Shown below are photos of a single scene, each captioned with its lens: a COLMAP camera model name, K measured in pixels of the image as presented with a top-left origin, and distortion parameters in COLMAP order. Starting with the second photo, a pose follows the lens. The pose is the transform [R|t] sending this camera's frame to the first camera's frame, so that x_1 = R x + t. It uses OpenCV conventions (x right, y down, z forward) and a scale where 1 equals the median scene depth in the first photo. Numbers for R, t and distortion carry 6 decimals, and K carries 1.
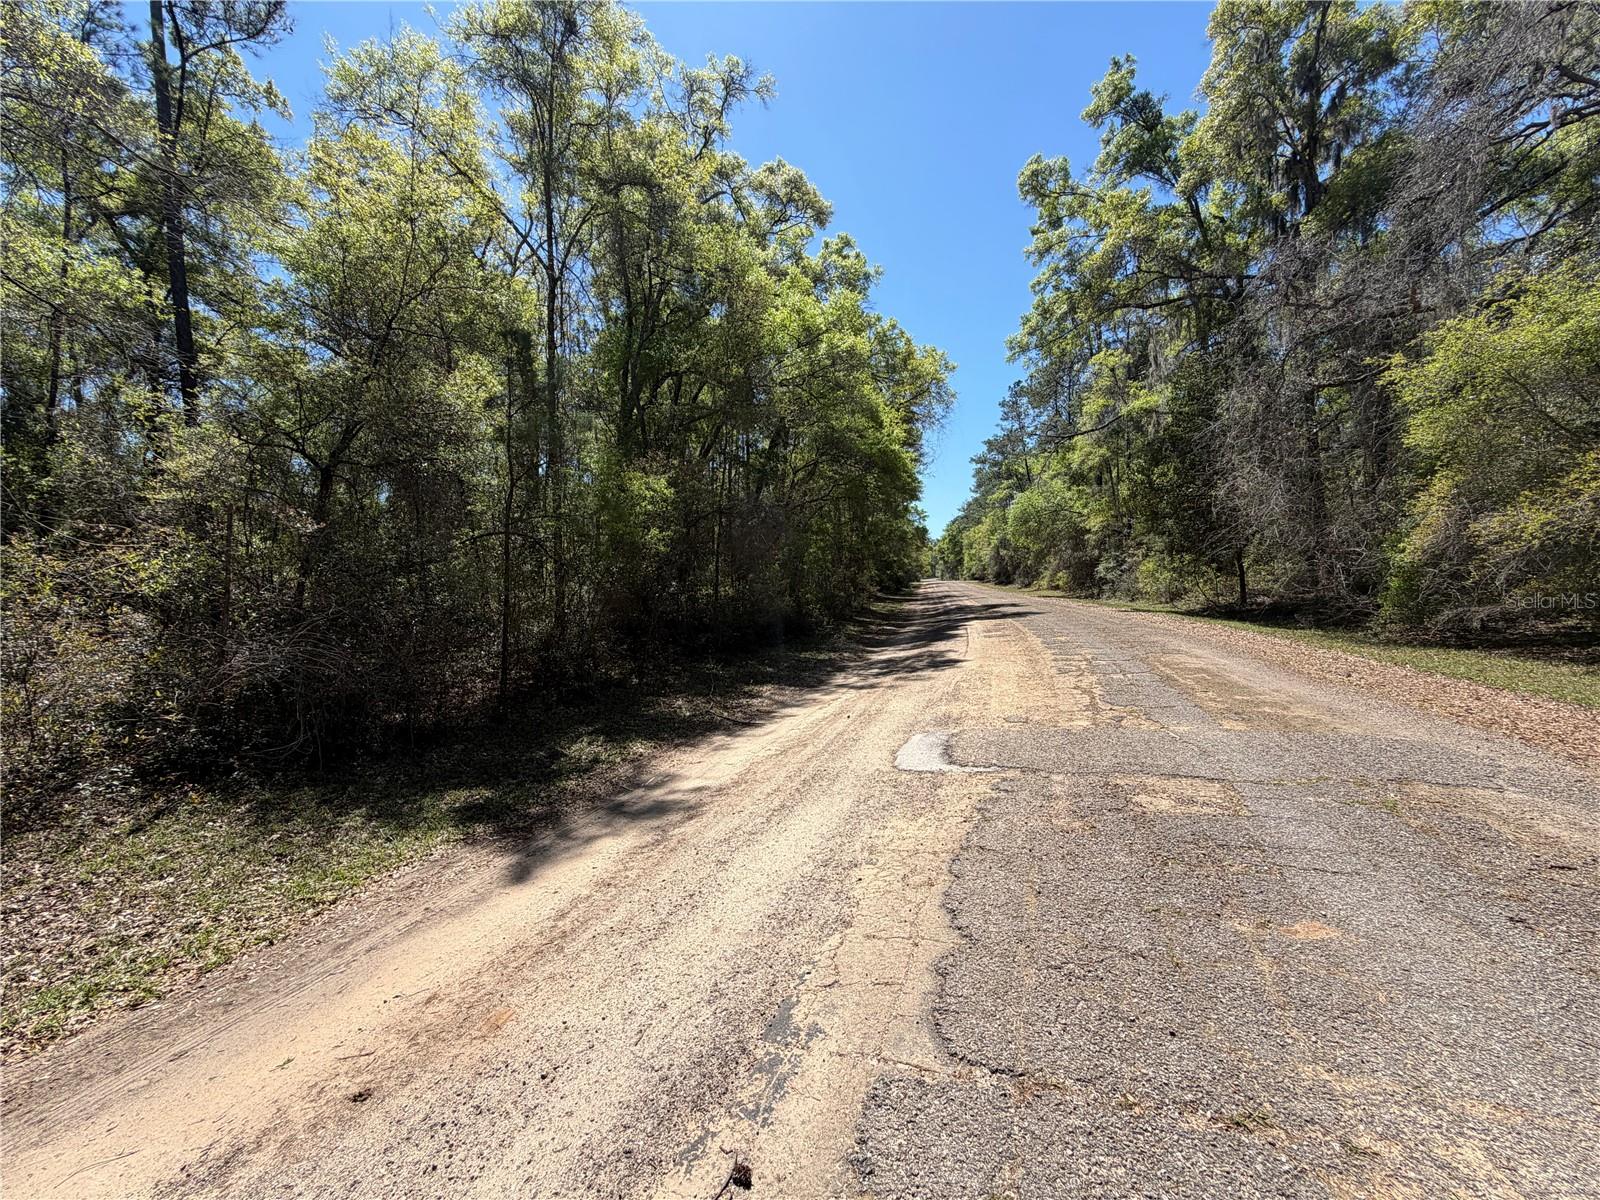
lens RADIAL K [[635.6, 0, 794.2], [0, 635.6, 598.0], [0, 0, 1]] dist [-0.002764, 0.000108]
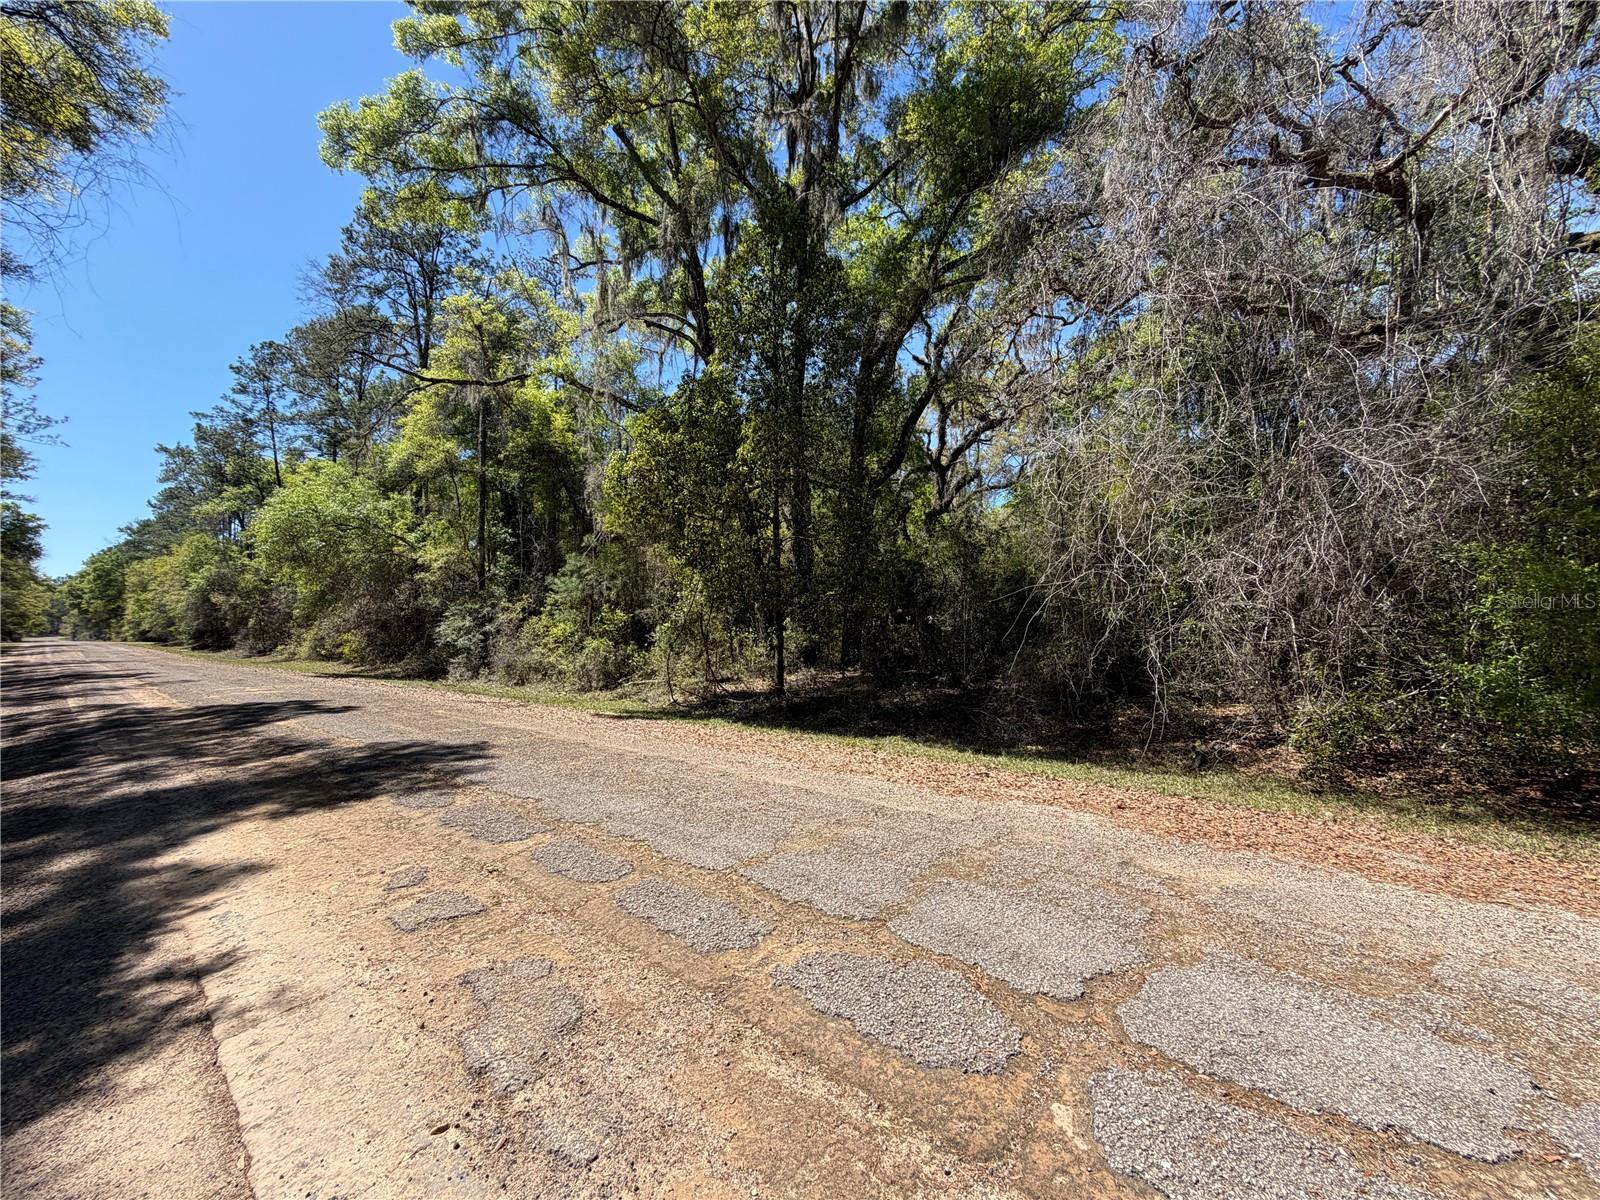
lens RADIAL K [[635.6, 0, 794.2], [0, 635.6, 598.0], [0, 0, 1]] dist [-0.002764, 0.000108]
pose [[0.473755, 0.086823, 0.876366, 0.149964], [0.005190, 0.994836, -0.101365, -0.017865], [-0.880641, 0.052570, 0.470858, 0.603223]]
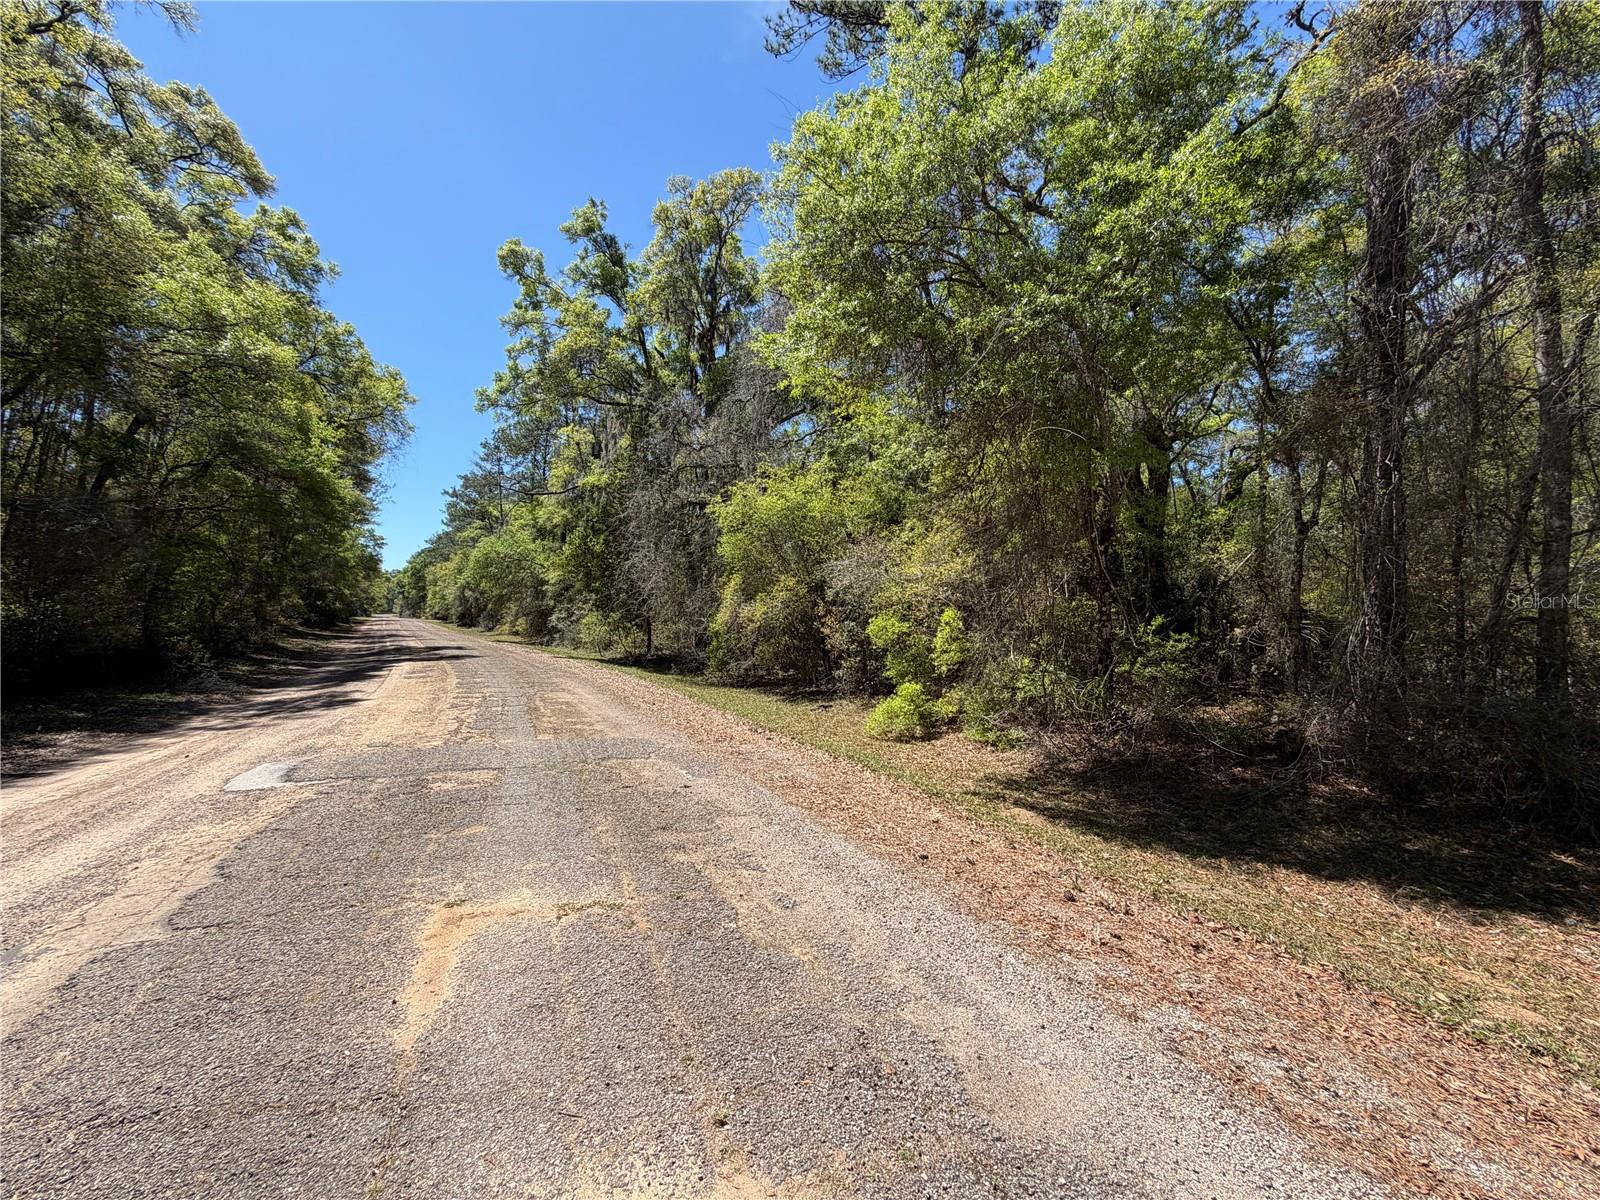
lens RADIAL K [[635.6, 0, 794.2], [0, 635.6, 598.0], [0, 0, 1]] dist [-0.002764, 0.000108]
pose [[0.707259, 0.099103, 0.699973, 0.012187], [-0.048593, 0.994599, -0.091717, -0.001341], [-0.705282, 0.030854, 0.708255, -0.092684]]
